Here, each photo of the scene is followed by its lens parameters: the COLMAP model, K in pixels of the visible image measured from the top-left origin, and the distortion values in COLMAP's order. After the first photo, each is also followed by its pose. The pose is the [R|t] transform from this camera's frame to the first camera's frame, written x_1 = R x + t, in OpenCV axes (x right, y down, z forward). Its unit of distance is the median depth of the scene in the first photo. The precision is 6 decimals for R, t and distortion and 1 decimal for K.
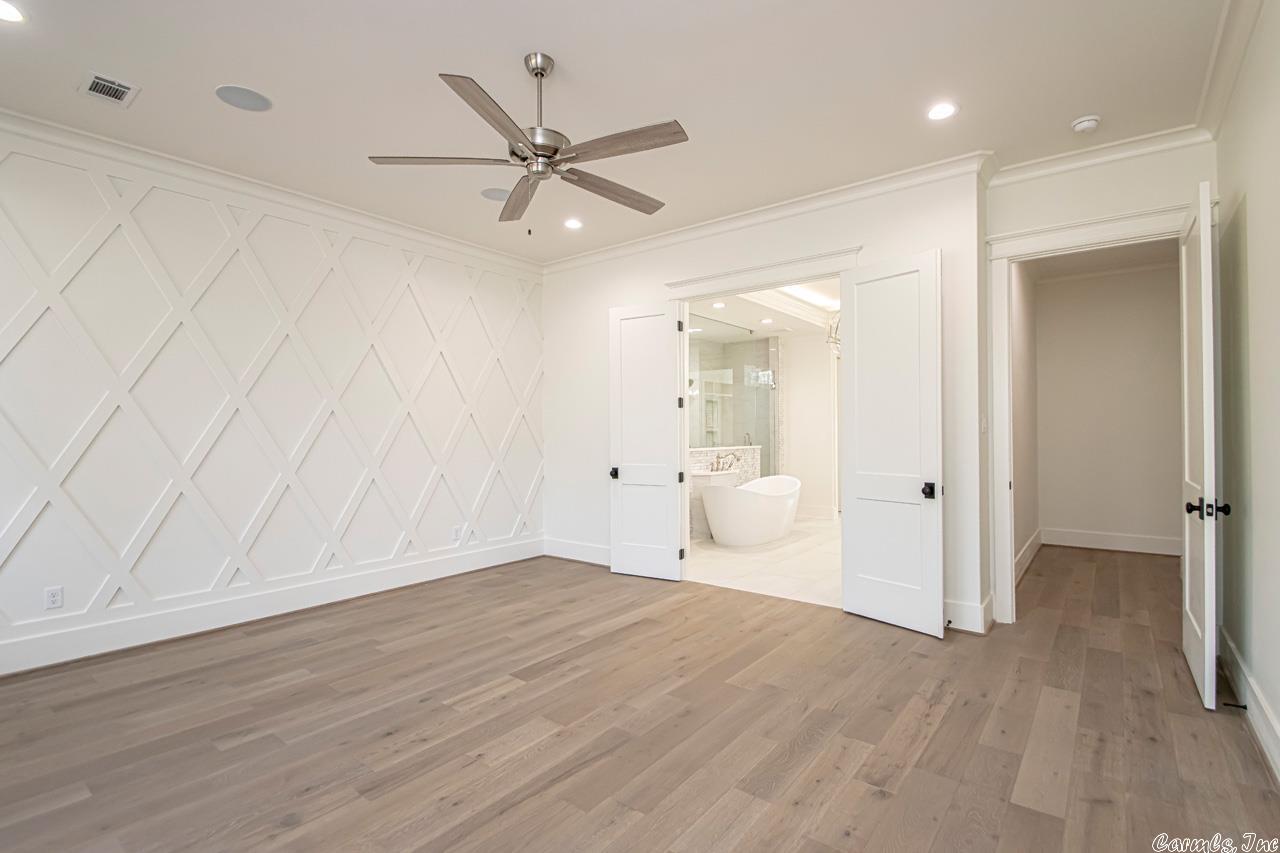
lens RADIAL K [[603.0, 0, 648.7], [0, 603.0, 426.9], [0, 0, 1]] dist [0.023149, -0.020392]
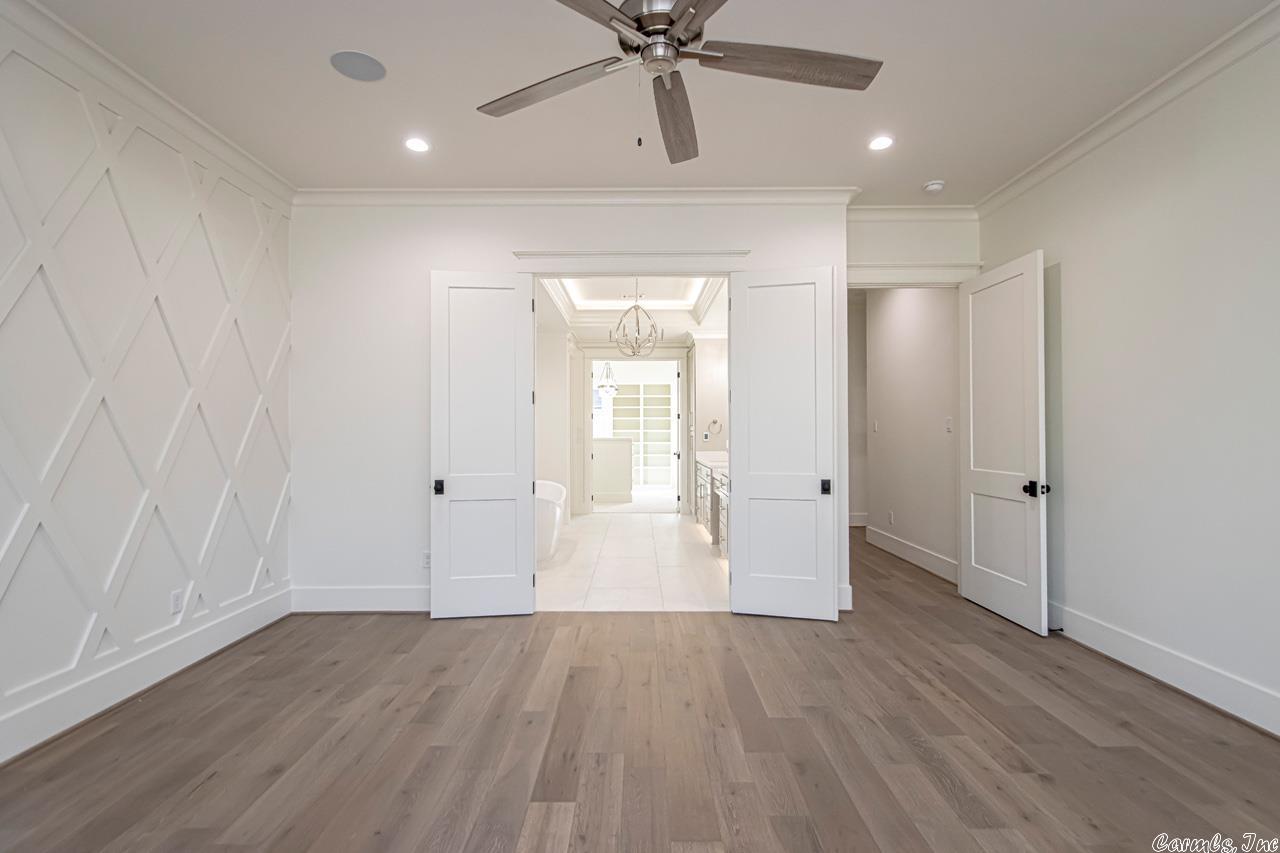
lens RADIAL K [[603.0, 0, 648.7], [0, 603.0, 426.9], [0, 0, 1]] dist [0.023149, -0.020392]
pose [[0.788134, 0.007907, 0.615453, -0.486864], [-0.004972, 0.999967, -0.006479, 0.006185], [-0.615484, 0.002046, 0.788147, 0.363642]]
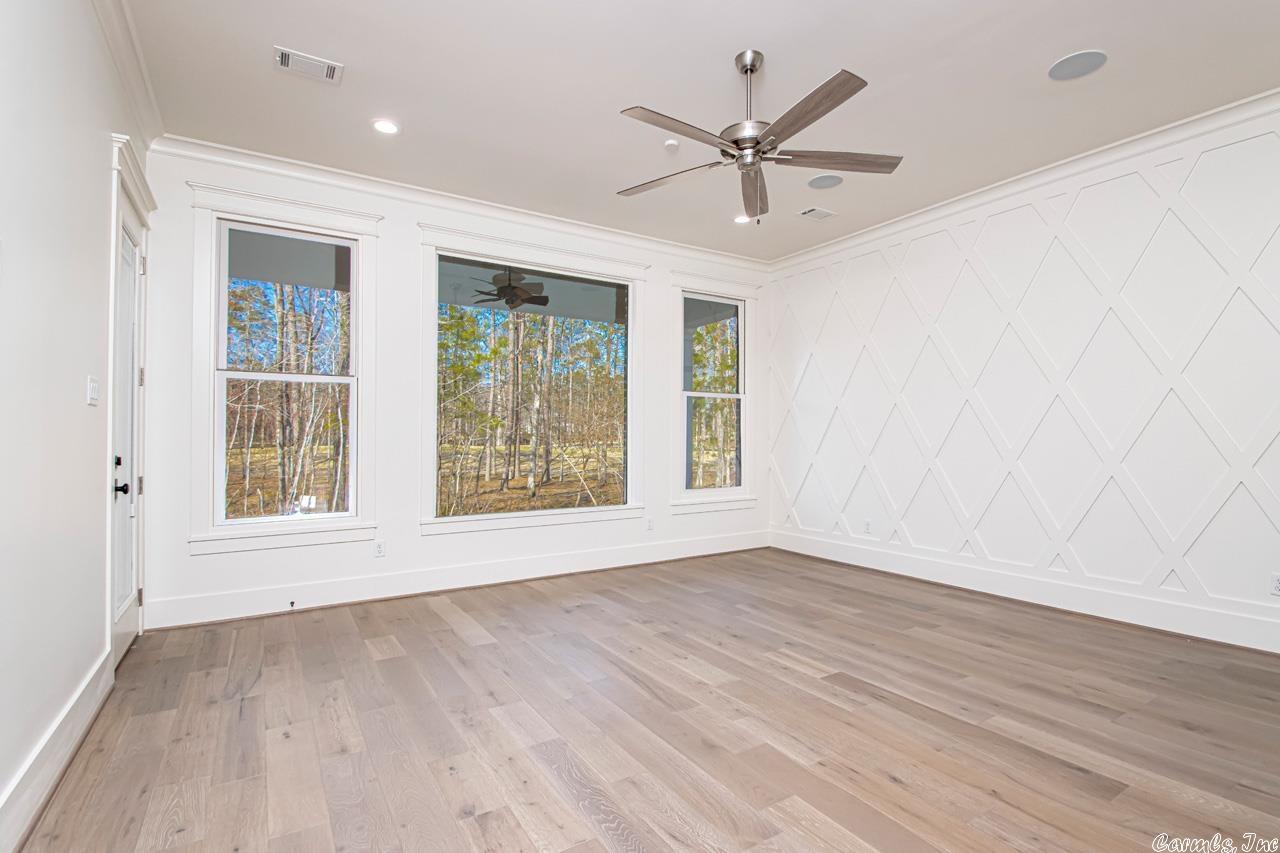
lens RADIAL K [[603.0, 0, 648.7], [0, 603.0, 426.9], [0, 0, 1]] dist [0.023149, -0.020392]
pose [[-0.347143, -0.015054, -0.937691, 0.686711], [0.010254, 0.999750, -0.019847, 0.039901], [0.937756, -0.016505, -0.346902, 0.950663]]
